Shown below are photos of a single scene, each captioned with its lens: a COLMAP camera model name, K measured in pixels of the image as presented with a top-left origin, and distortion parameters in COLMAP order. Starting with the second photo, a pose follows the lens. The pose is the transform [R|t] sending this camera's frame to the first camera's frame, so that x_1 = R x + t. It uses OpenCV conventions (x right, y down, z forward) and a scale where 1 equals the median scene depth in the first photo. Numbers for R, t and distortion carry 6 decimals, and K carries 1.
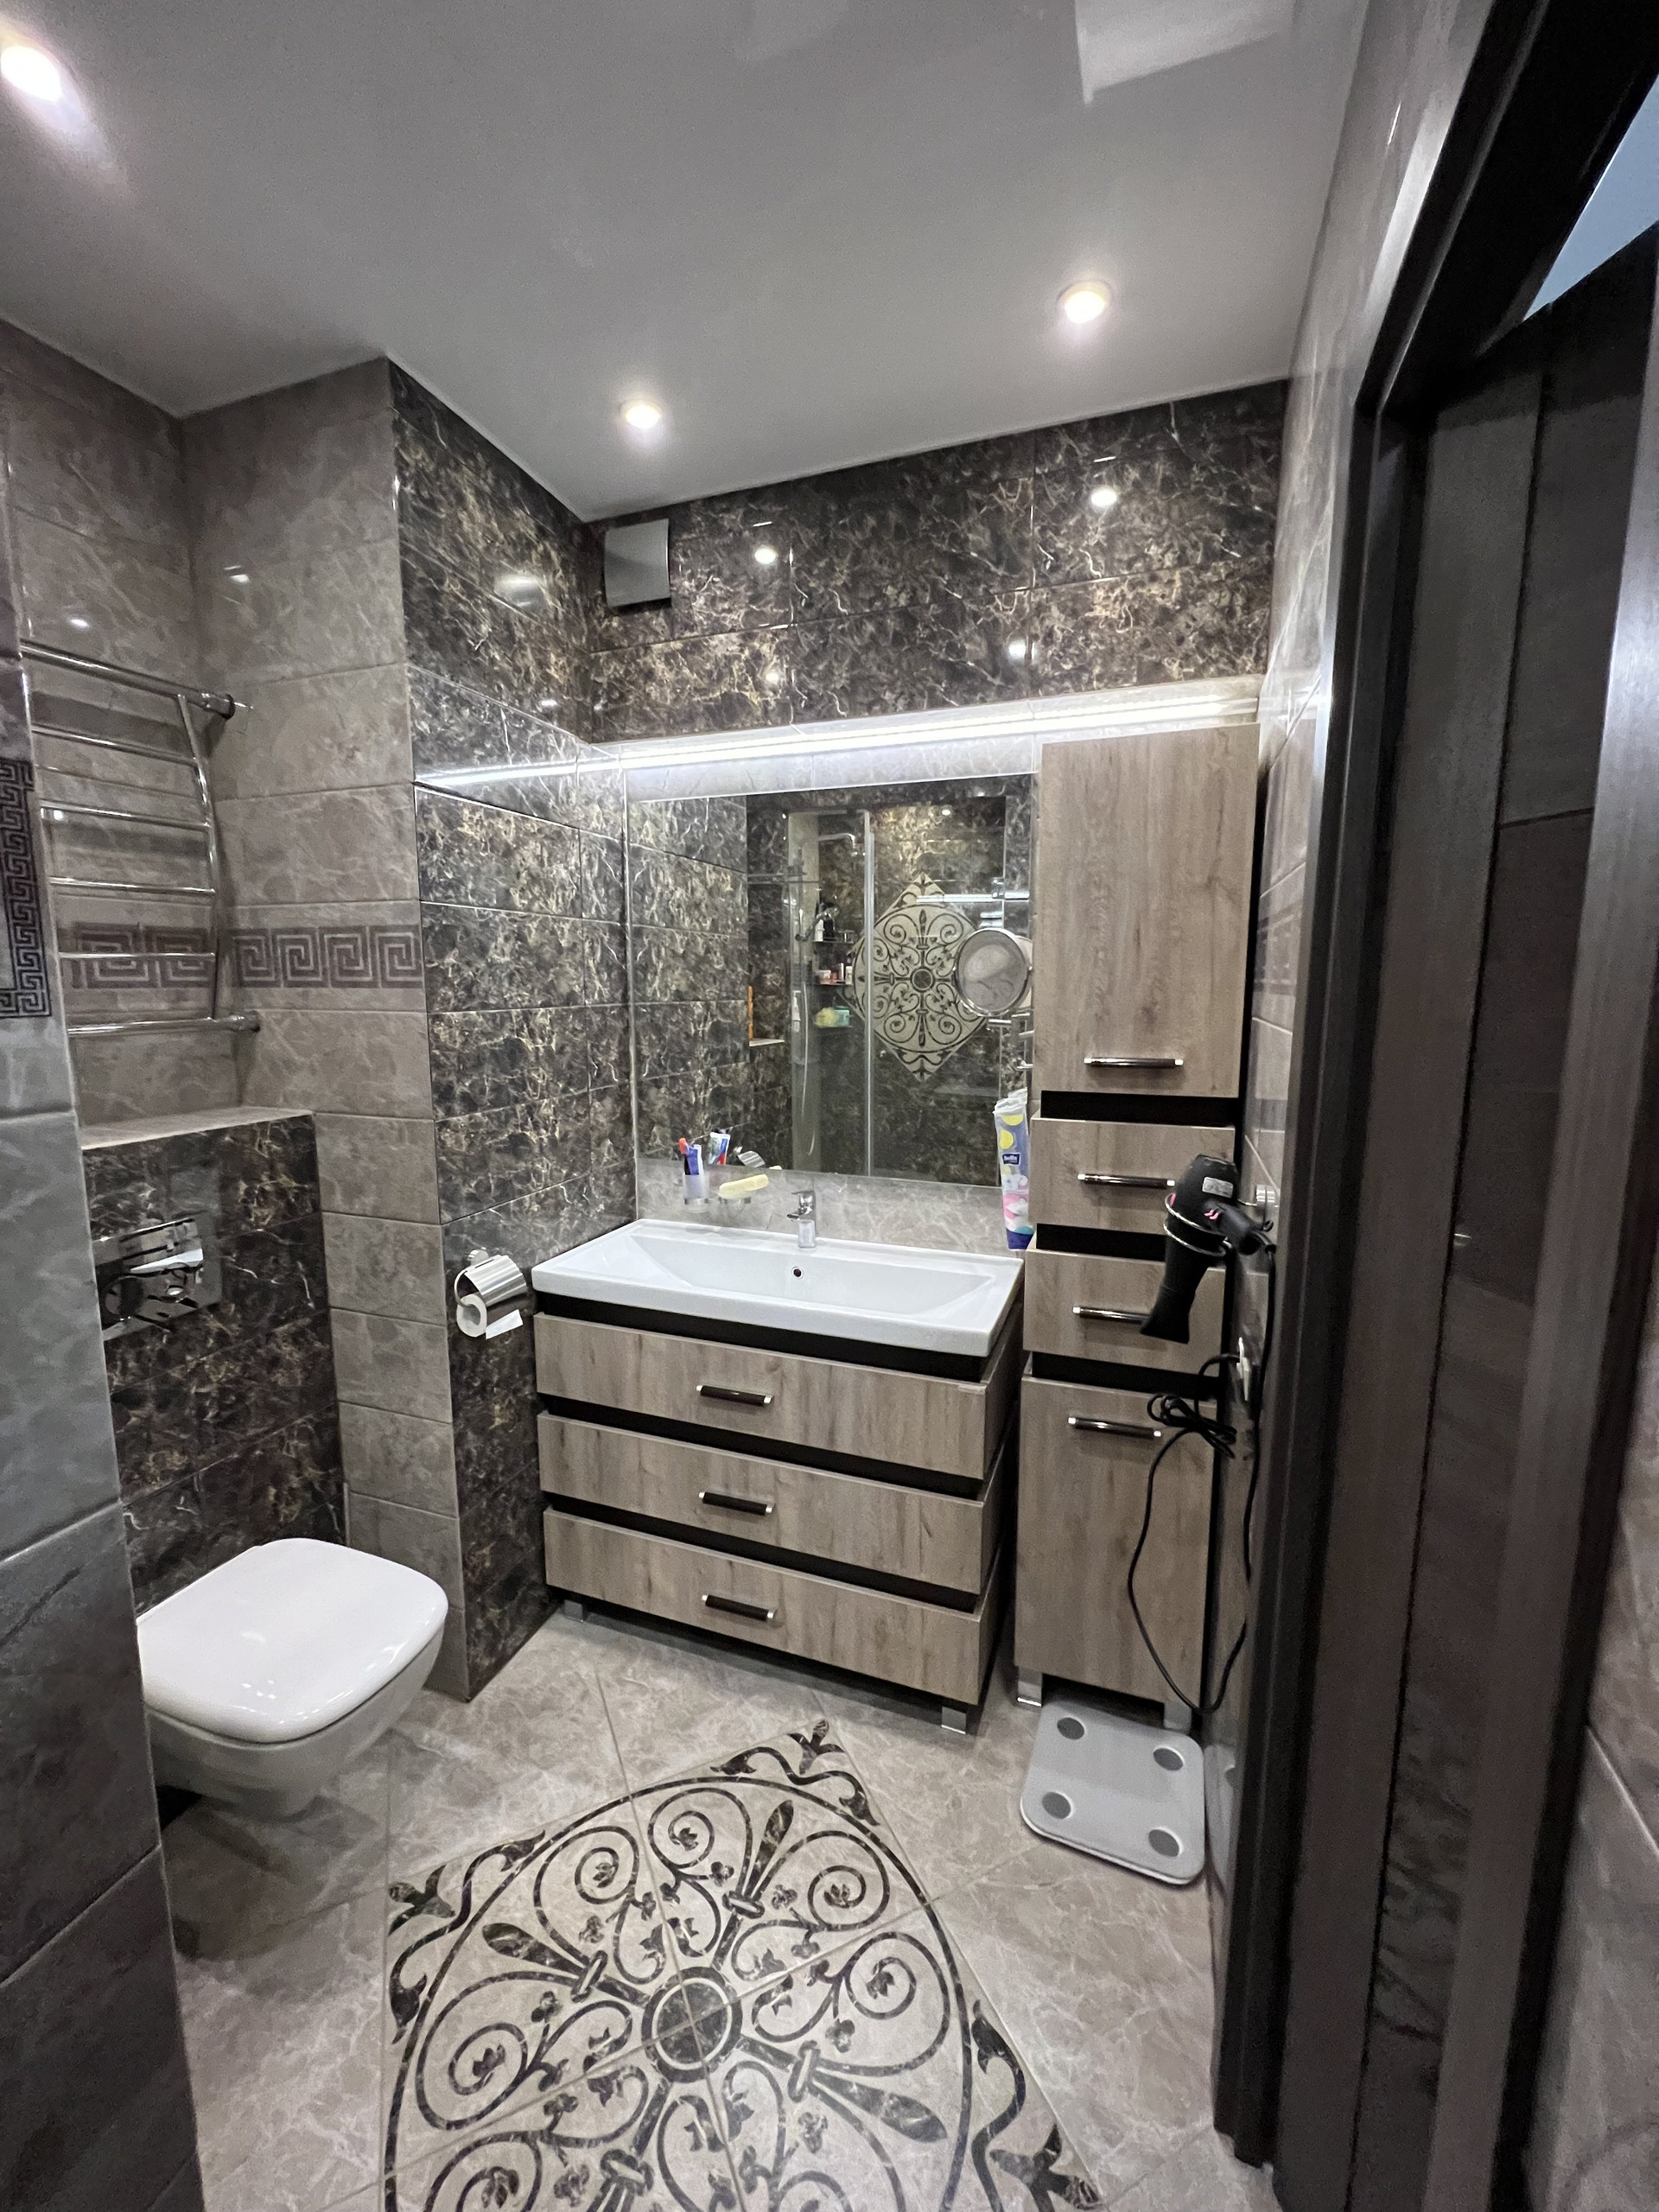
lens RADIAL K [[884.7, 0, 828.3], [0, 884.7, 1106.6], [0, 0, 1]] dist [-0.001816, 0.000347]
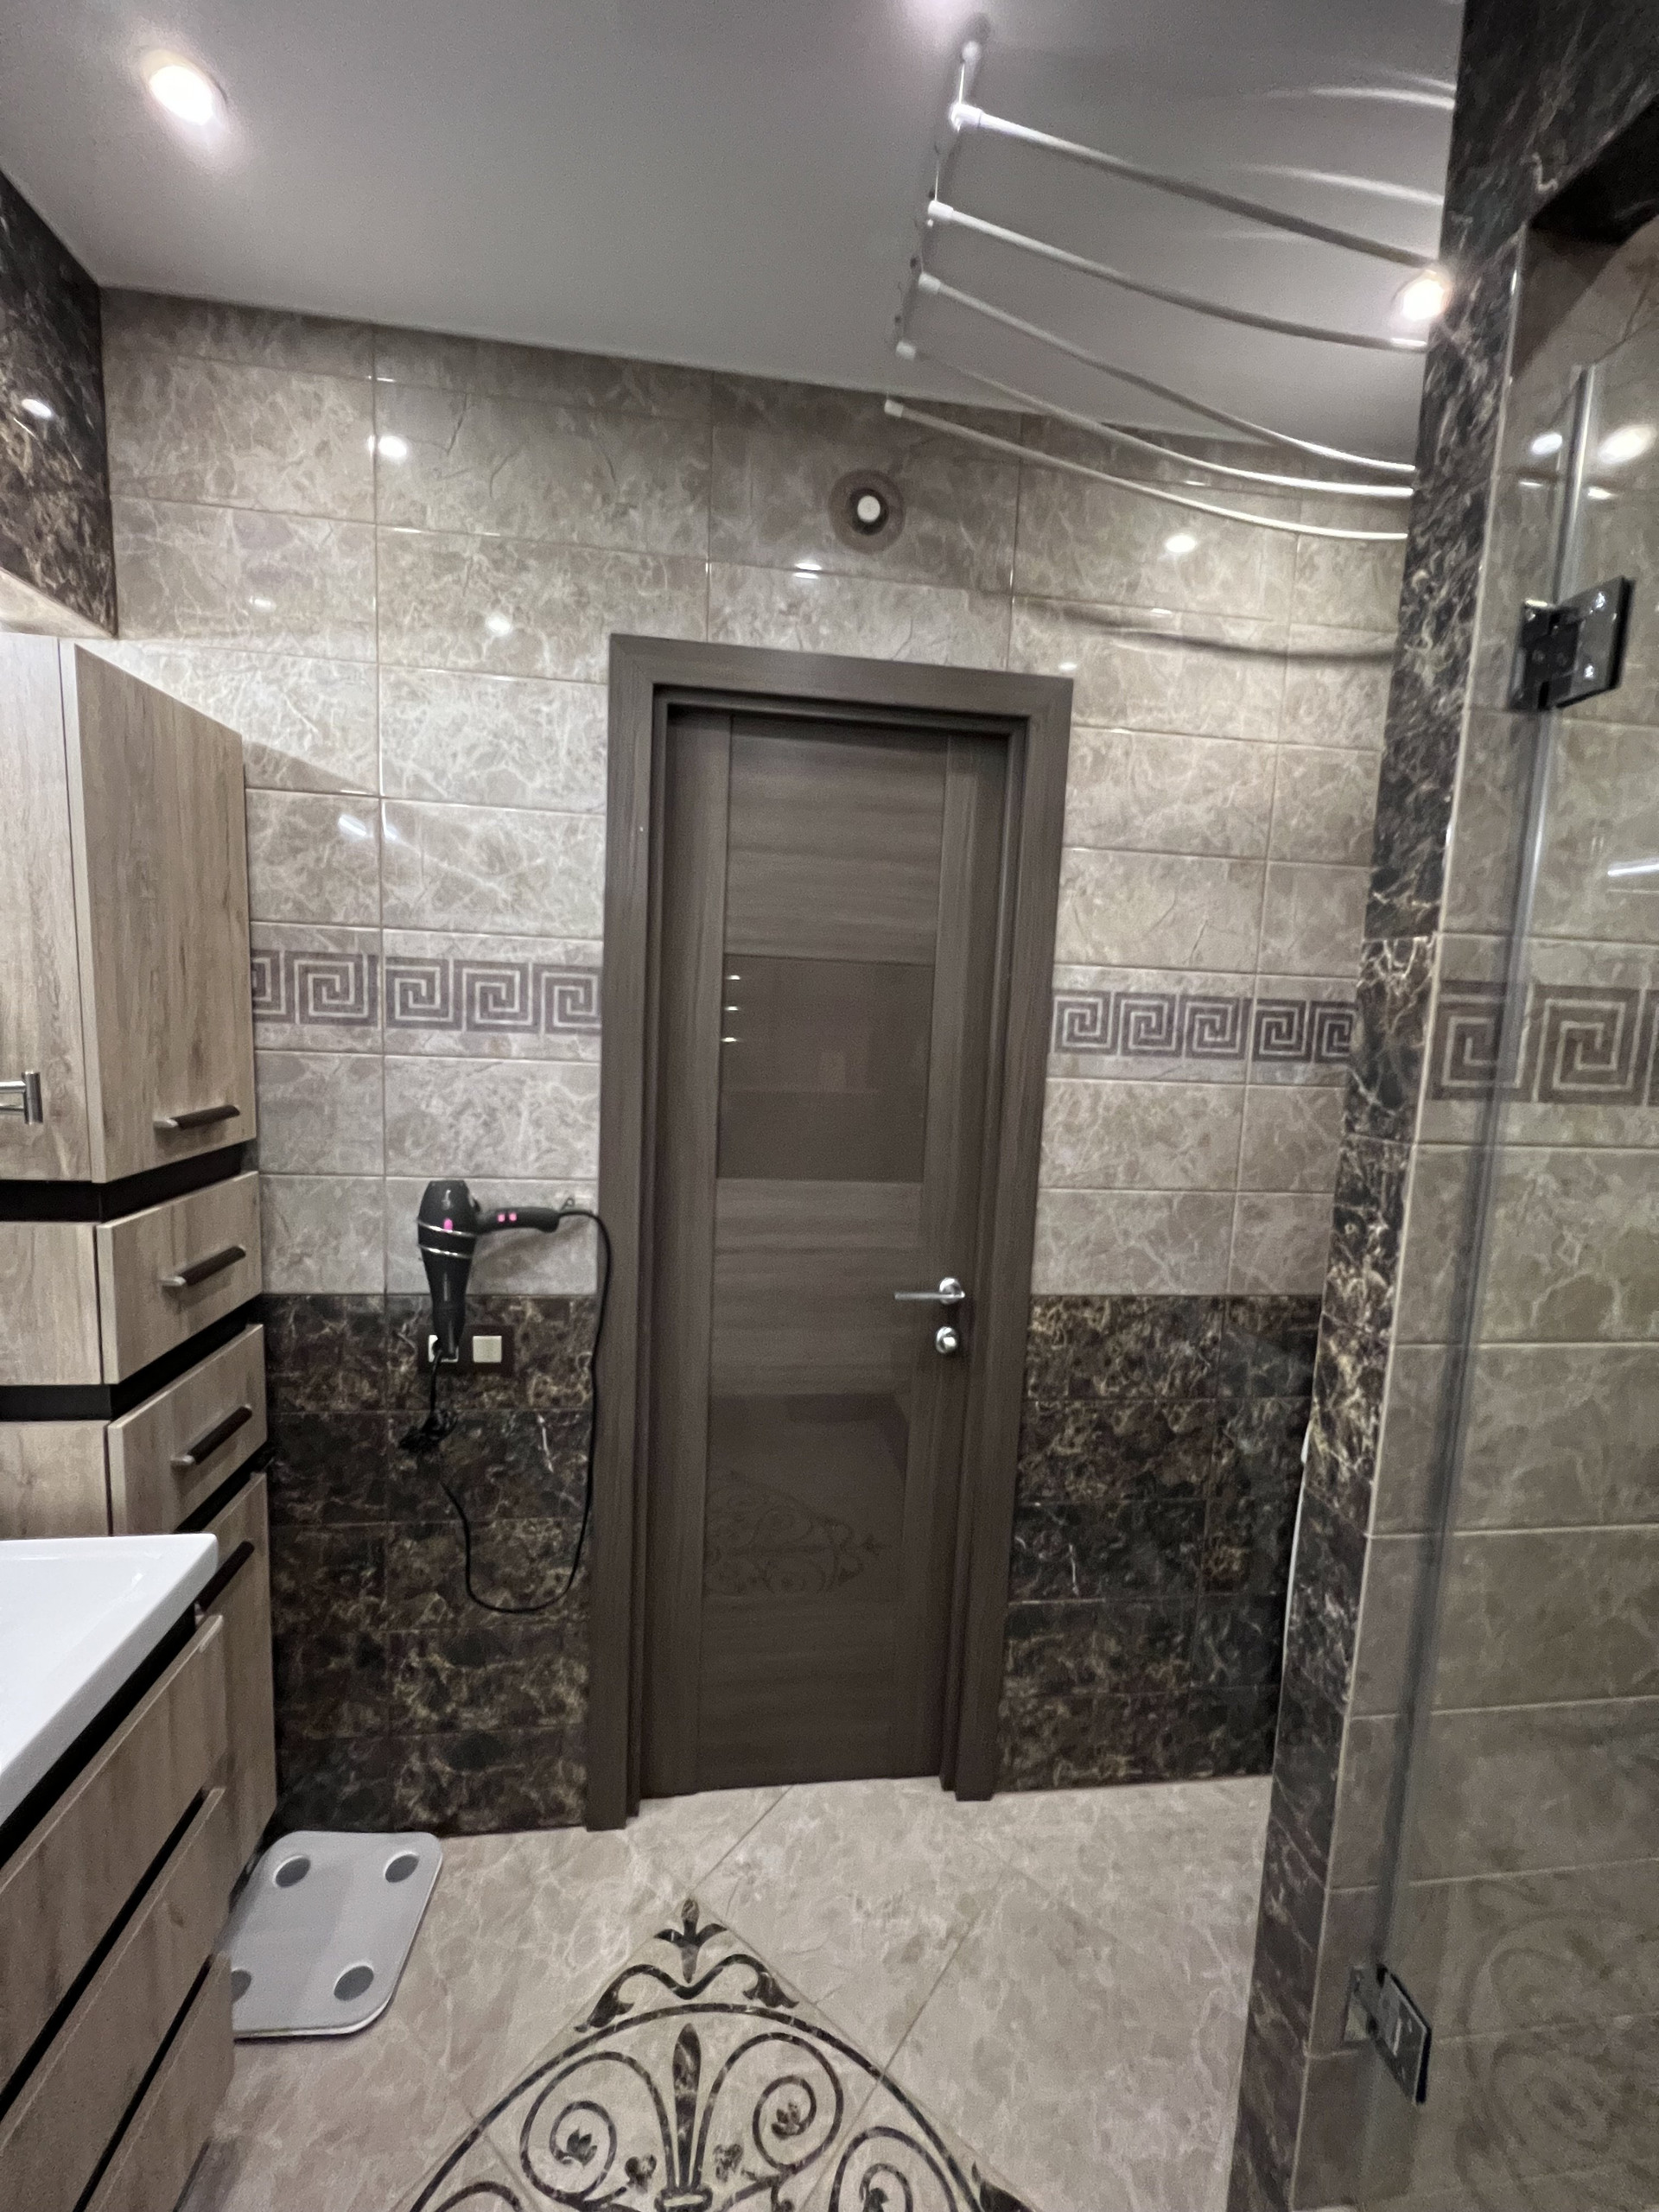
lens RADIAL K [[884.7, 0, 830.3], [0, 884.7, 1107.0], [0, 0, 1]] dist [-0.001816, 0.000347]
pose [[-0.459450, -0.120325, 0.880016, -0.557350], [0.081398, 0.980908, 0.176618, -0.139697], [-0.884466, 0.152778, -0.440884, 0.782004]]
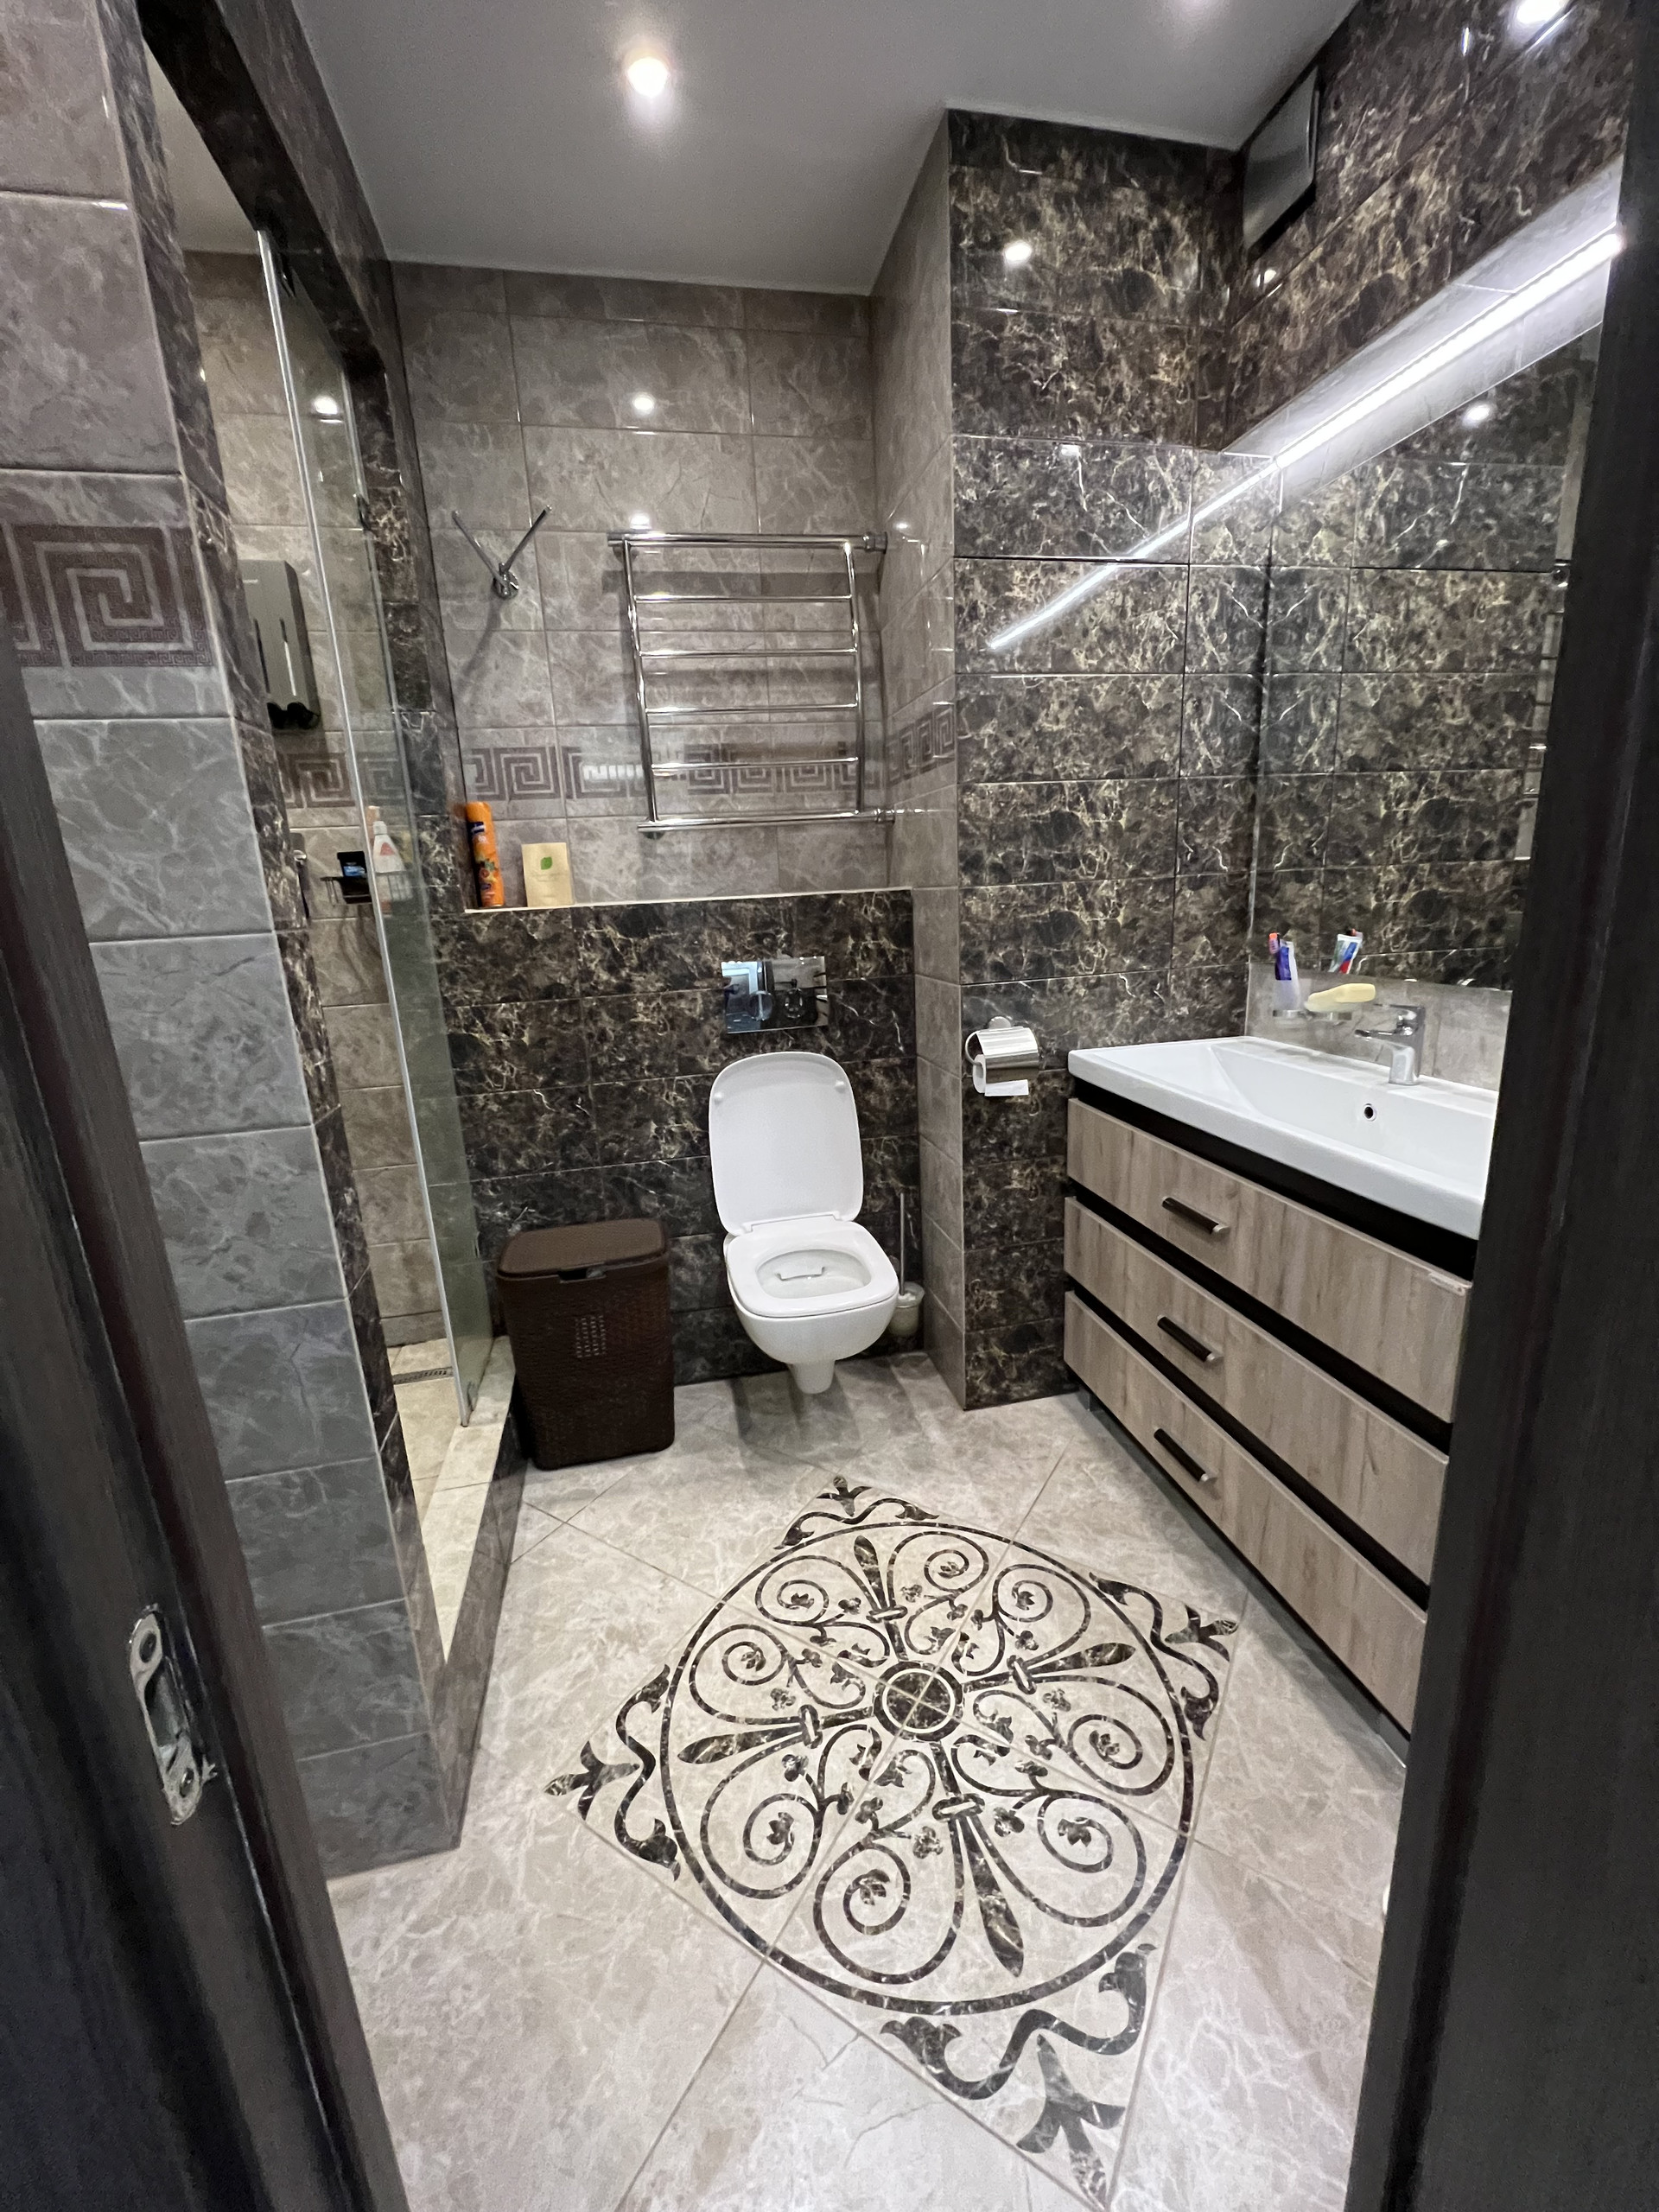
lens RADIAL K [[884.7, 0, 827.0], [0, 884.7, 1107.0], [0, 0, 1]] dist [-0.001816, 0.000347]
pose [[0.530791, 0.177919, -0.828617, 0.413952], [-0.069170, 0.983549, 0.166876, 0.109664], [0.844675, -0.031261, 0.534365, 0.259699]]
